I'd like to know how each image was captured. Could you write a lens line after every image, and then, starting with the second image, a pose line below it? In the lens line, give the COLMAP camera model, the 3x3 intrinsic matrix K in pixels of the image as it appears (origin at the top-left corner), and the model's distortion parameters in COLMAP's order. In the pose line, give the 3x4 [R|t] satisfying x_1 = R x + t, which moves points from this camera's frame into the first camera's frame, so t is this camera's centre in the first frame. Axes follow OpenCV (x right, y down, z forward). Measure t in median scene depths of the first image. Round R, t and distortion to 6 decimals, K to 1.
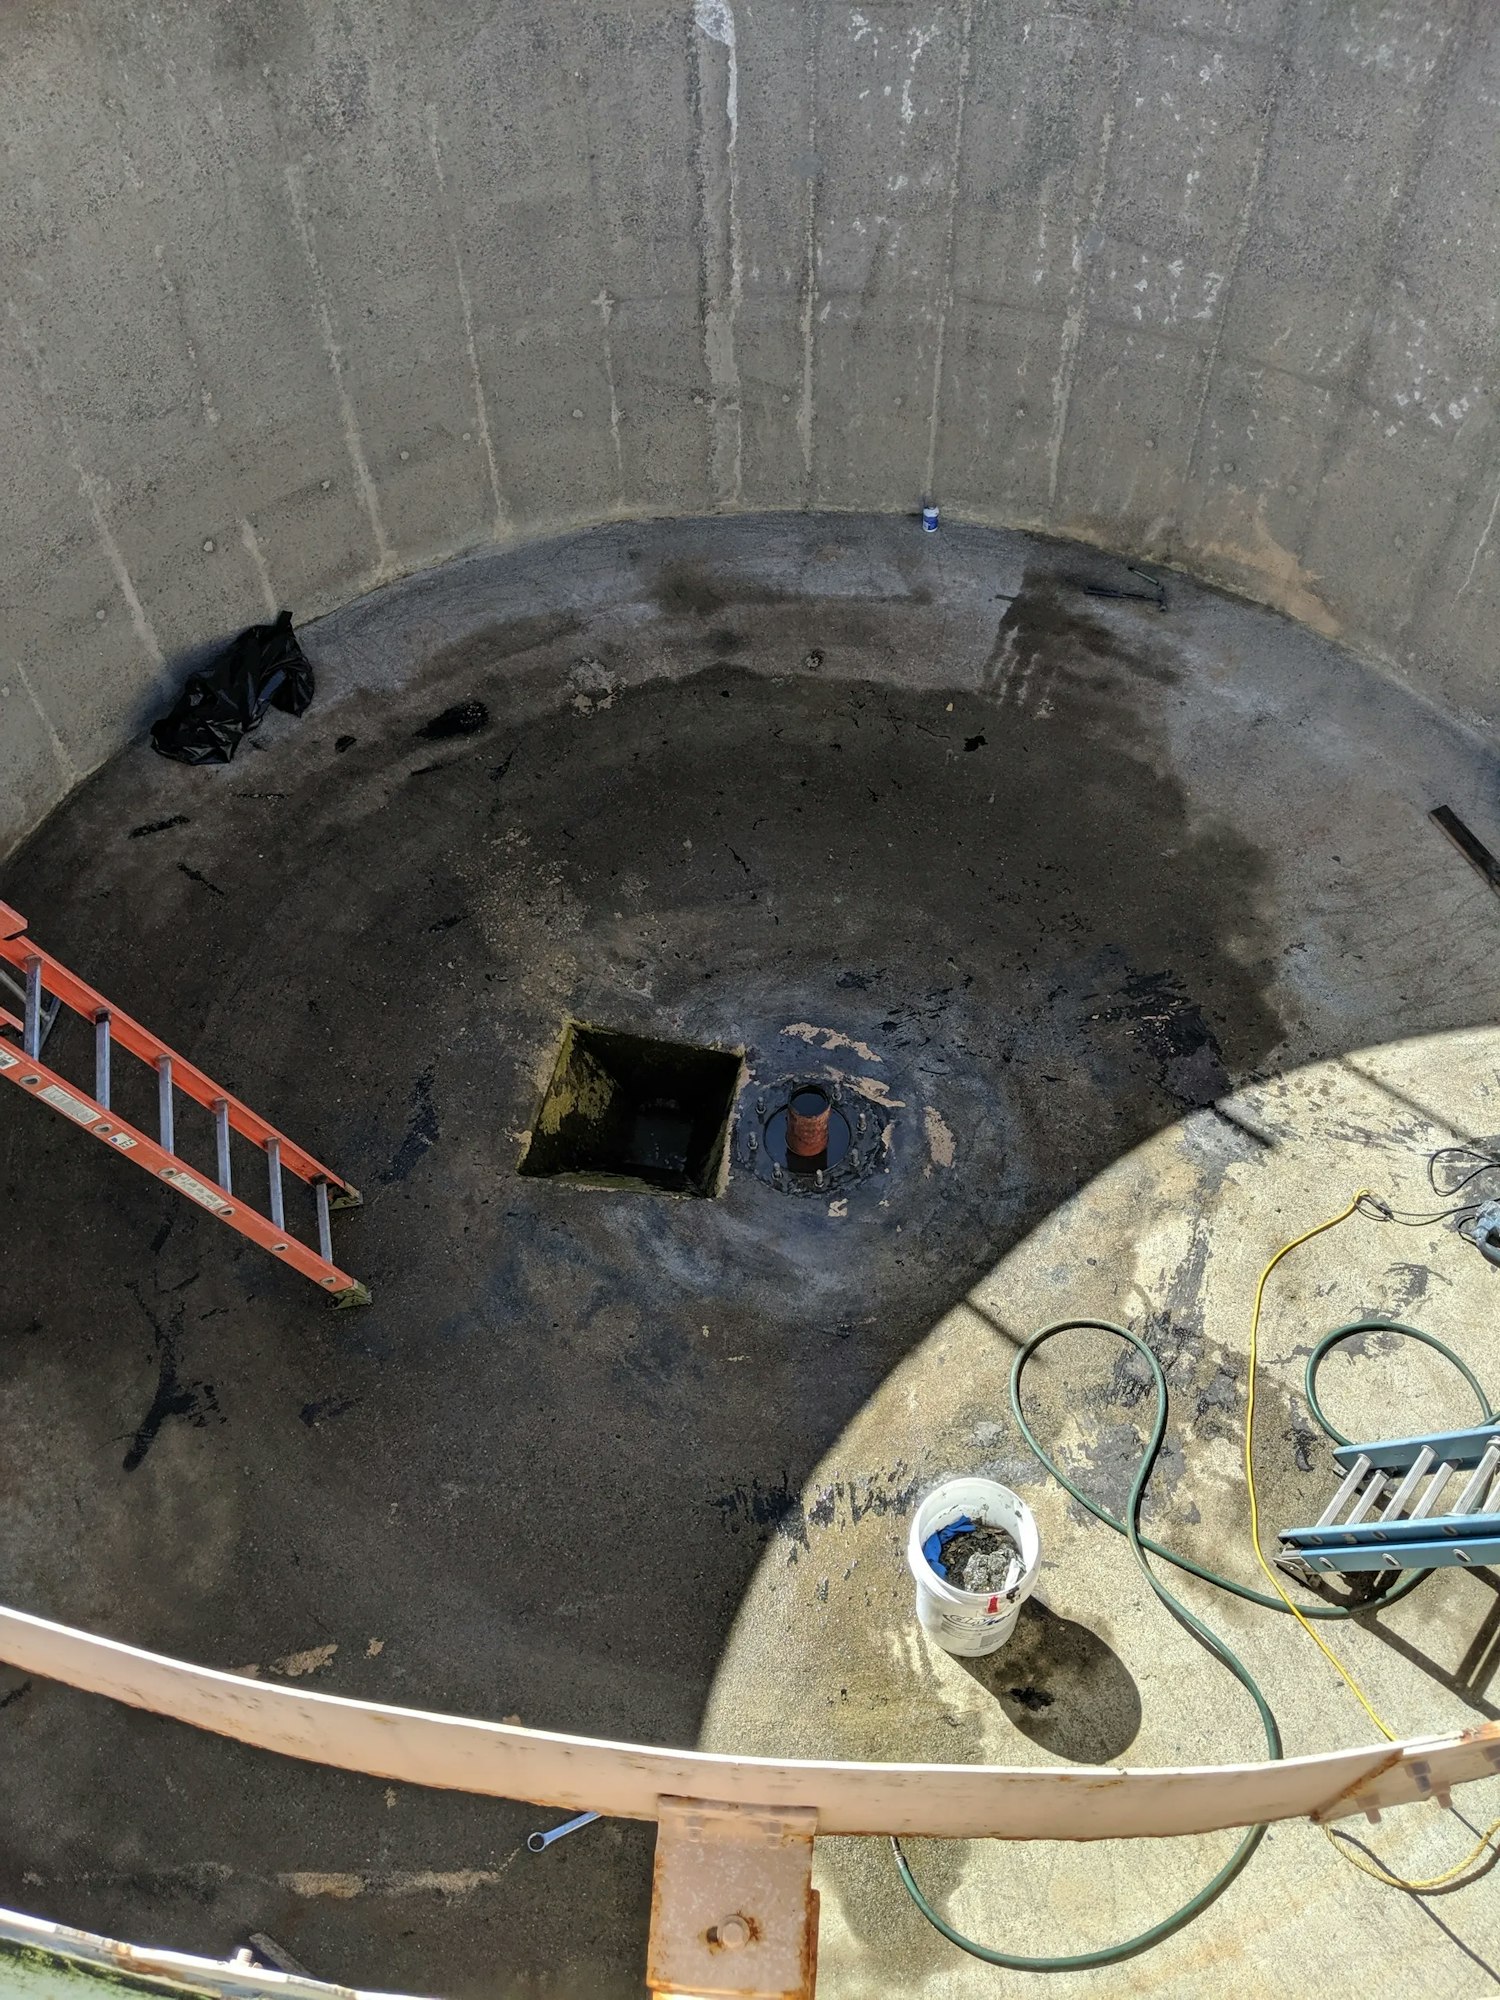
lens RADIAL K [[1571.6, 0, 743.3], [0, 1571.6, 1012.9], [0, 0, 1]] dist [0.071359, -0.129427]
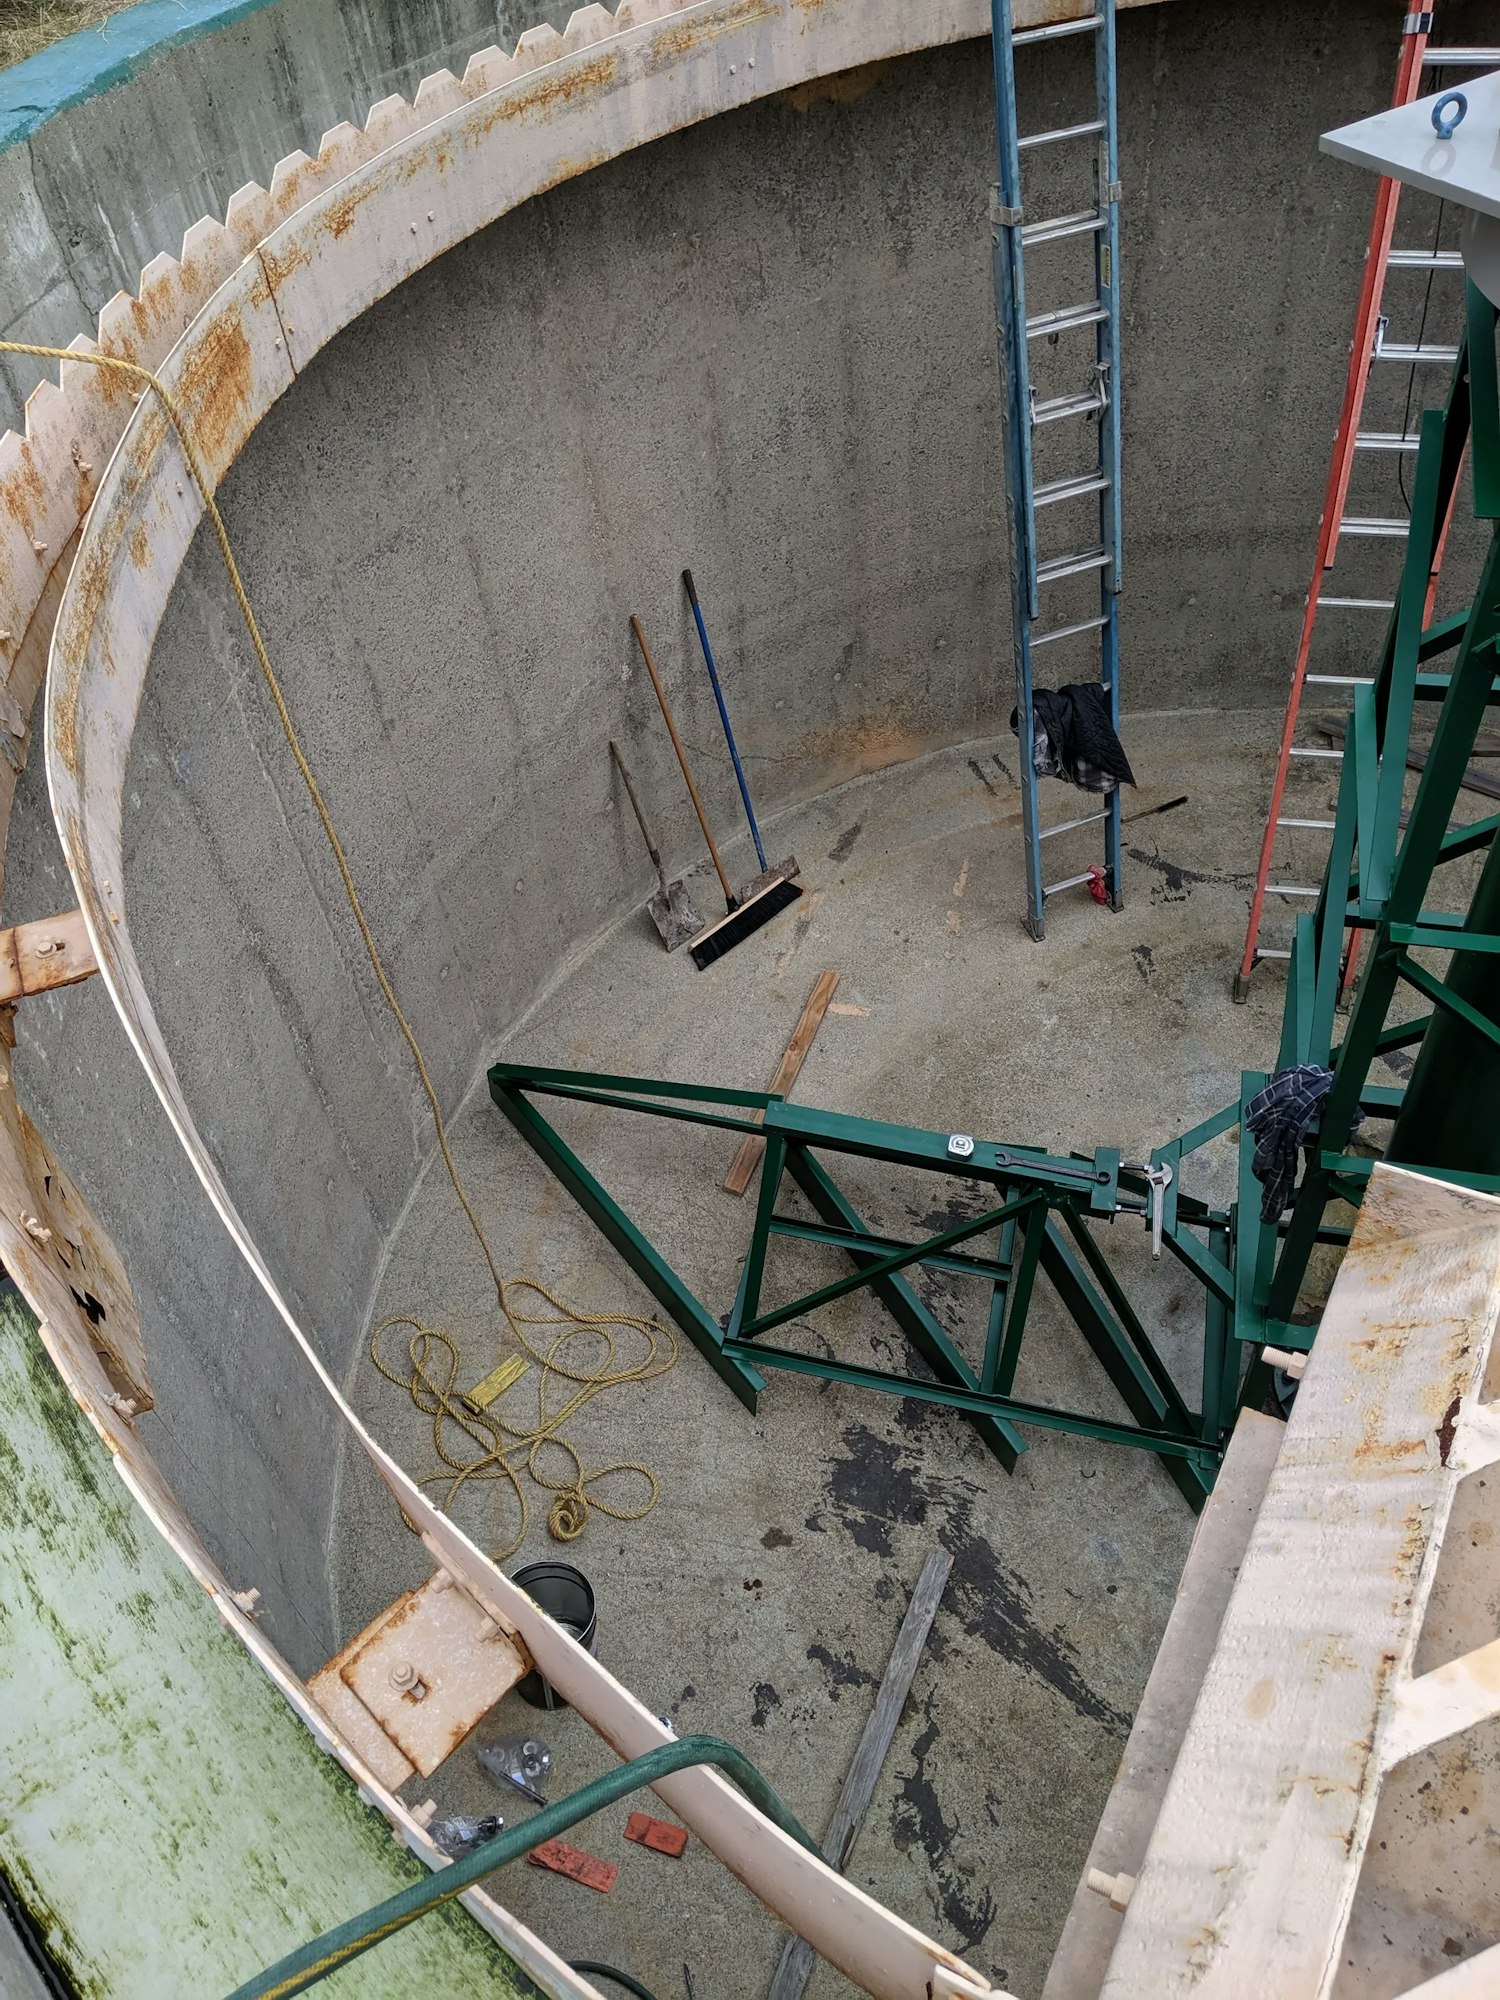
lens RADIAL K [[1599.7, 0, 745.8], [0, 1599.7, 994.6], [0, 0, 1]] dist [0.013770, 0.005036]
pose [[-0.406009, 0.691777, -0.597161, 0.641946], [-0.687953, 0.198772, 0.698005, -0.414069], [0.601563, 0.694214, 0.395207, 0.308667]]
